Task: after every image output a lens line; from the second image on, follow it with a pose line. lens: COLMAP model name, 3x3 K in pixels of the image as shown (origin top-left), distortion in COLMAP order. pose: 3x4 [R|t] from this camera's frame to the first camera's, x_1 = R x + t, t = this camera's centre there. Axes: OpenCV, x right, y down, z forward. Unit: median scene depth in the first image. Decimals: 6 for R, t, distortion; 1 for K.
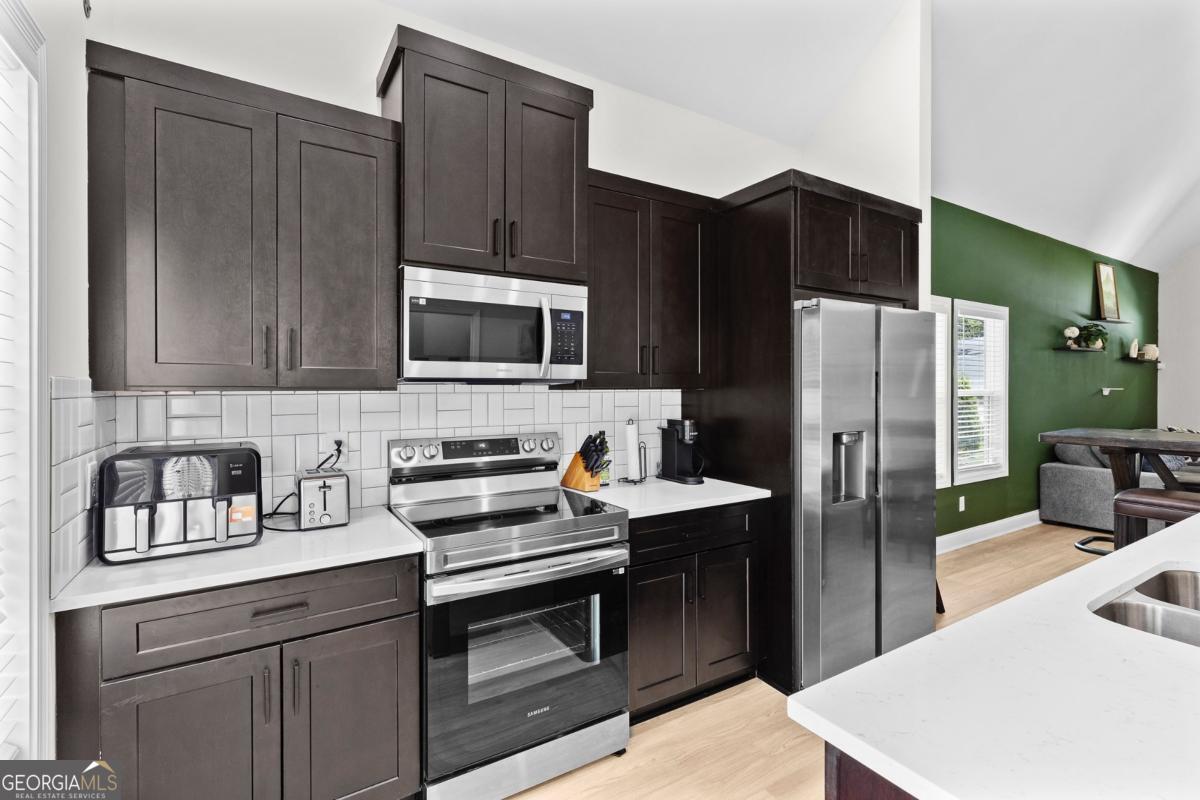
lens RADIAL K [[539.7, 0, 593.8], [0, 539.7, 389.0], [0, 0, 1]] dist [0.004394, -0.001474]
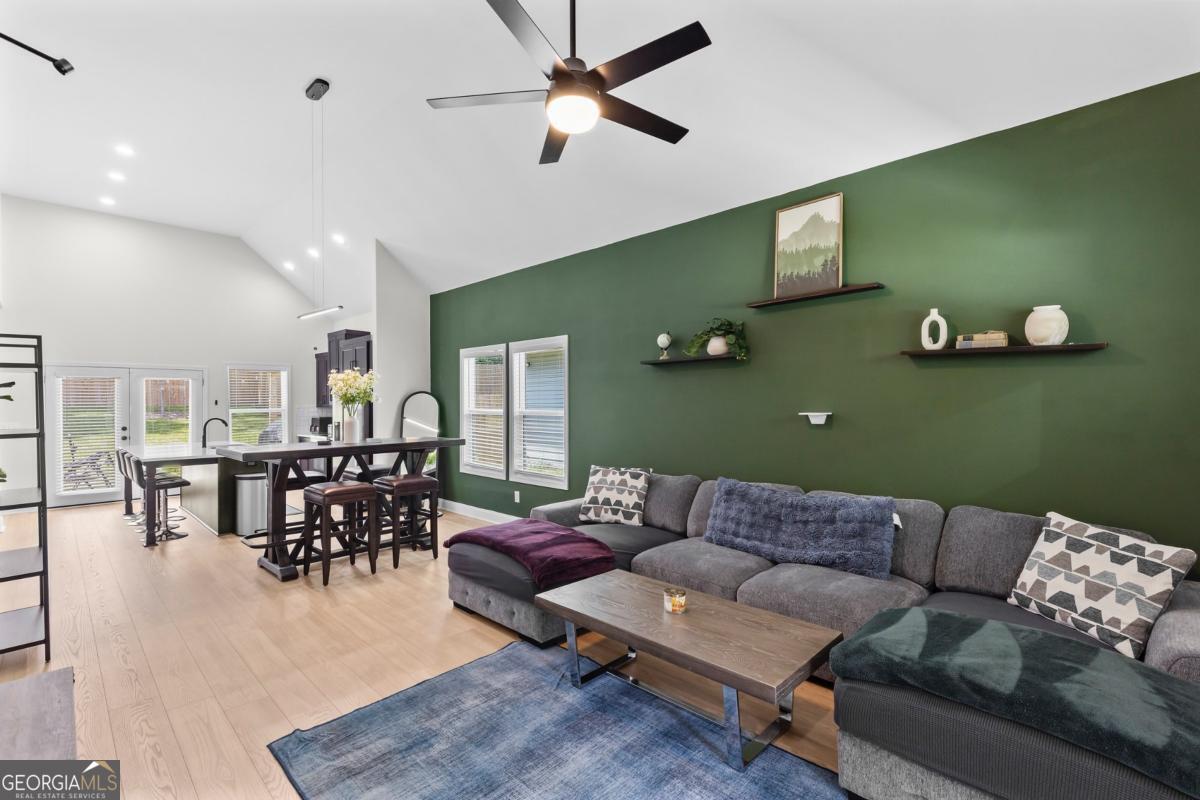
lens RADIAL K [[539.7, 0, 595.6], [0, 539.7, 401.0], [0, 0, 1]] dist [0.004394, -0.001474]
pose [[0.241543, -0.002432, -0.970387, 4.045428], [0.000318, 0.999997, -0.002427, -0.037158], [0.970390, 0.000278, 0.241543, 1.762081]]
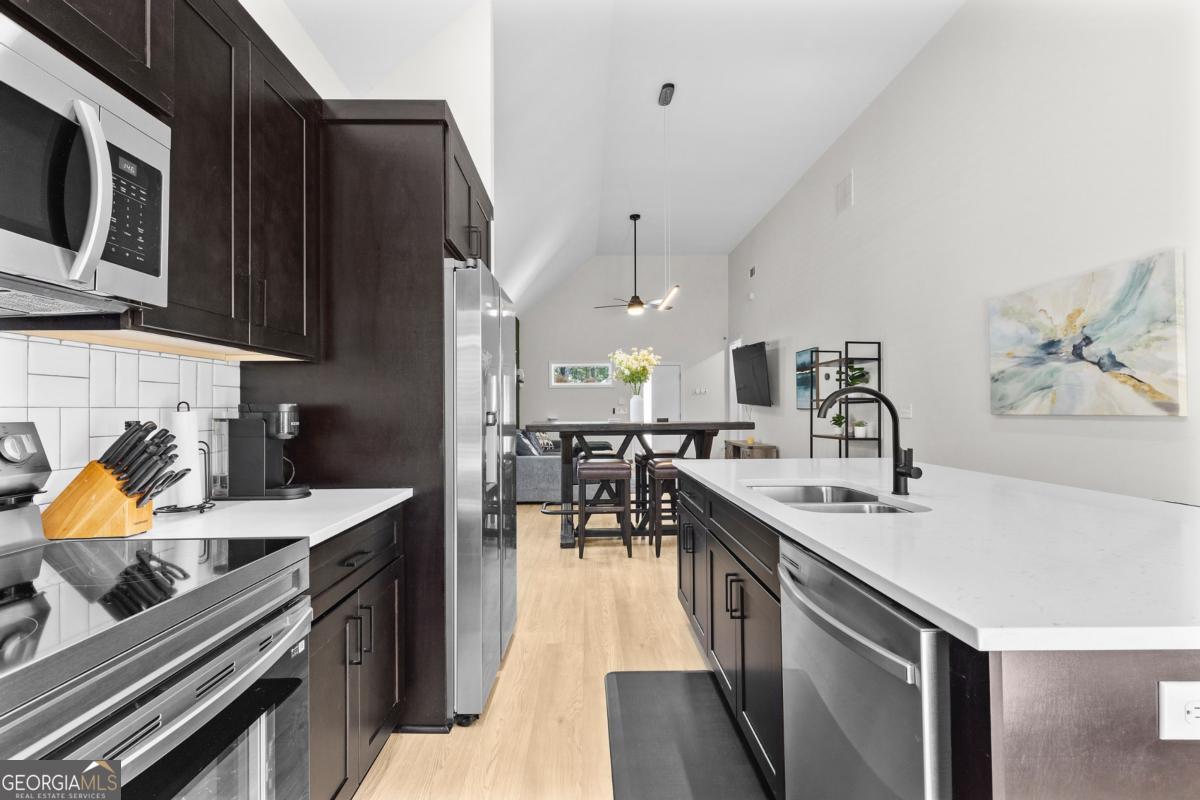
lens RADIAL K [[539.7, 0, 594.6], [0, 539.7, 401.5], [0, 0, 1]] dist [0.004394, -0.001474]
pose [[0.499611, 0.011243, 0.866177, -0.247035], [0.008899, 0.999796, -0.018111, 0.081606], [-0.866204, 0.016756, 0.499410, 0.389167]]
